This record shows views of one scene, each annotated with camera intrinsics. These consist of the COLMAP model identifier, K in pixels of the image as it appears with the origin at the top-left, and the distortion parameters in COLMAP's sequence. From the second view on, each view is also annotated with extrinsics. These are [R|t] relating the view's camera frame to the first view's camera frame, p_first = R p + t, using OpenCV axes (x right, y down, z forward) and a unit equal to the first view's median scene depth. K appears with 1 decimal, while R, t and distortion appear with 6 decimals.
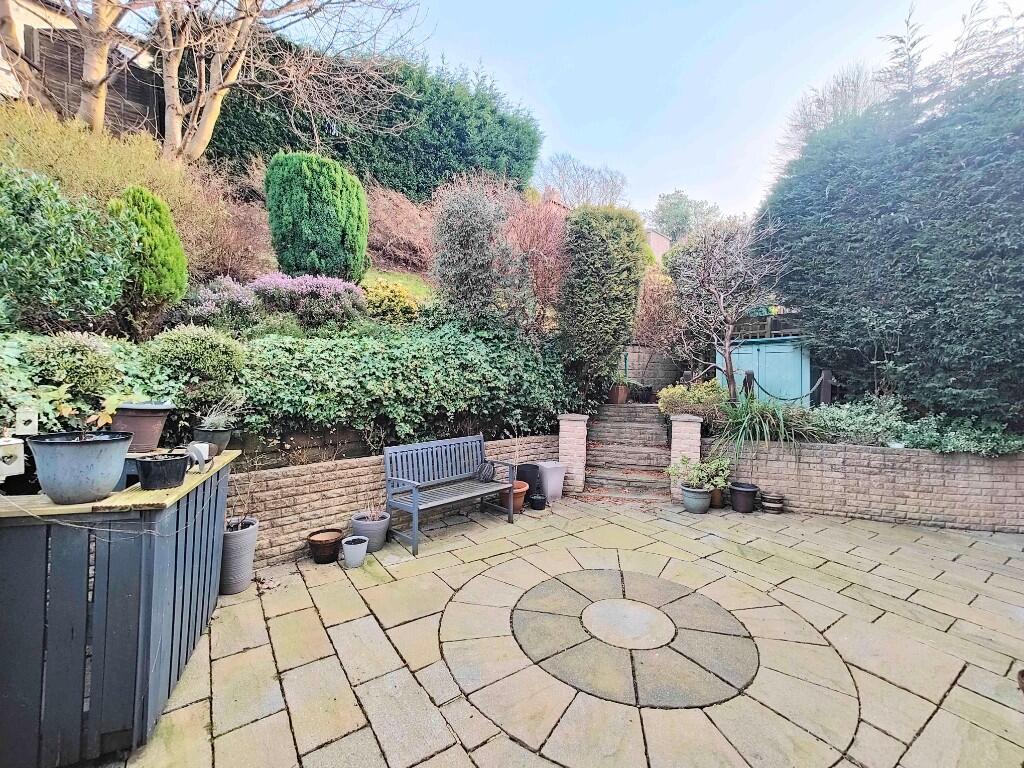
lens RADIAL K [[452.9, 0, 511.1], [0, 452.9, 380.6], [0, 0, 1]] dist [0.007198, -0.000457]
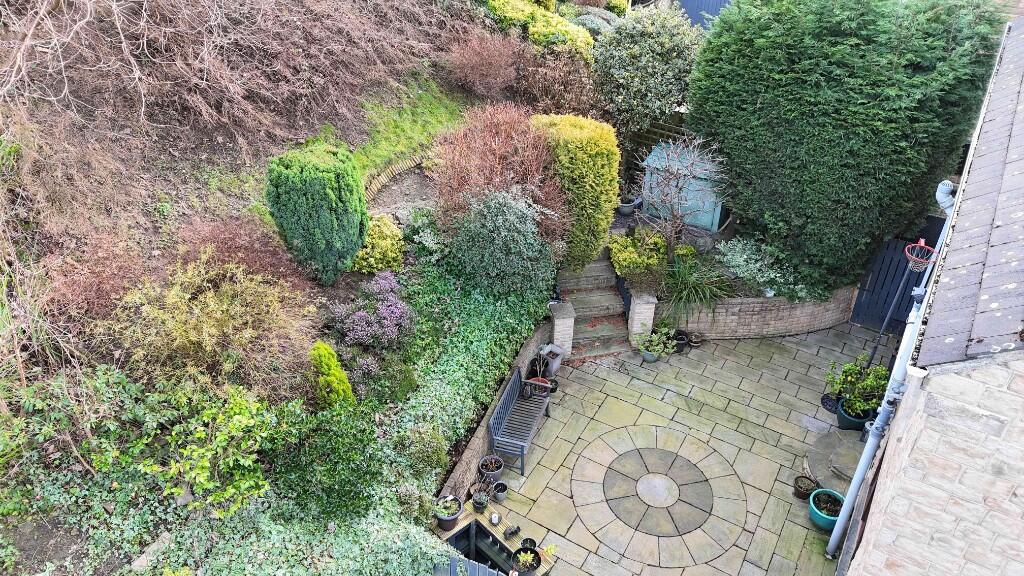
lens RADIAL K [[738.6, 0, 510.5], [0, 738.6, 283.8], [0, 0, 1]] dist [0.105926, -0.214972]
pose [[0.913075, -0.255056, 0.318184, -0.754827], [0.031626, 0.822201, 0.568318, -1.383776], [-0.406564, -0.508854, 0.758797, -0.538419]]
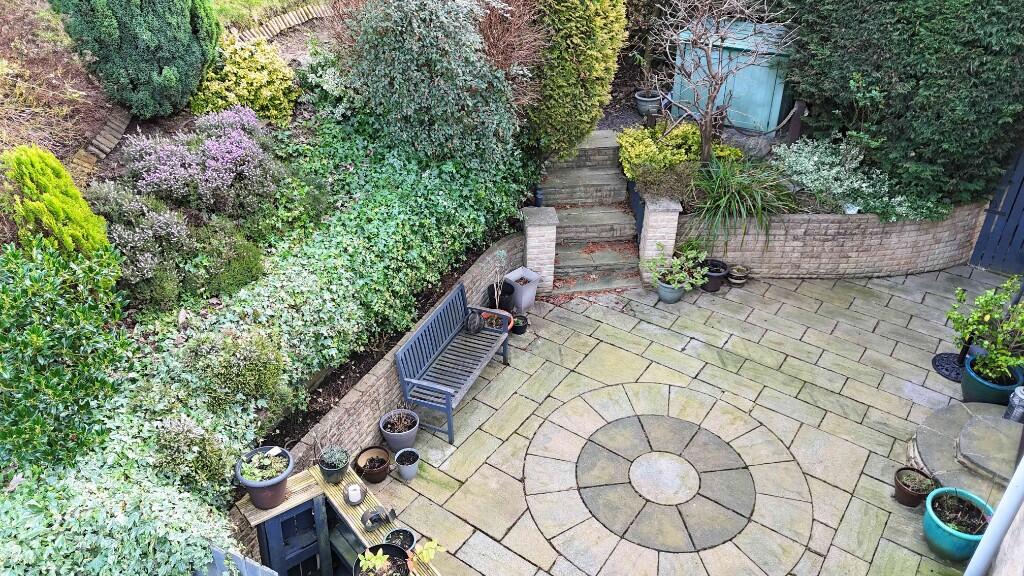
lens RADIAL K [[738.8, 0, 512.0], [0, 738.8, 288.0], [0, 0, 1]] dist [0.060121, -0.050015]
pose [[0.941242, -0.205454, 0.268052, -0.376752], [0.031835, 0.844120, 0.535208, -0.663599], [-0.336229, -0.495227, 0.801062, -0.184333]]
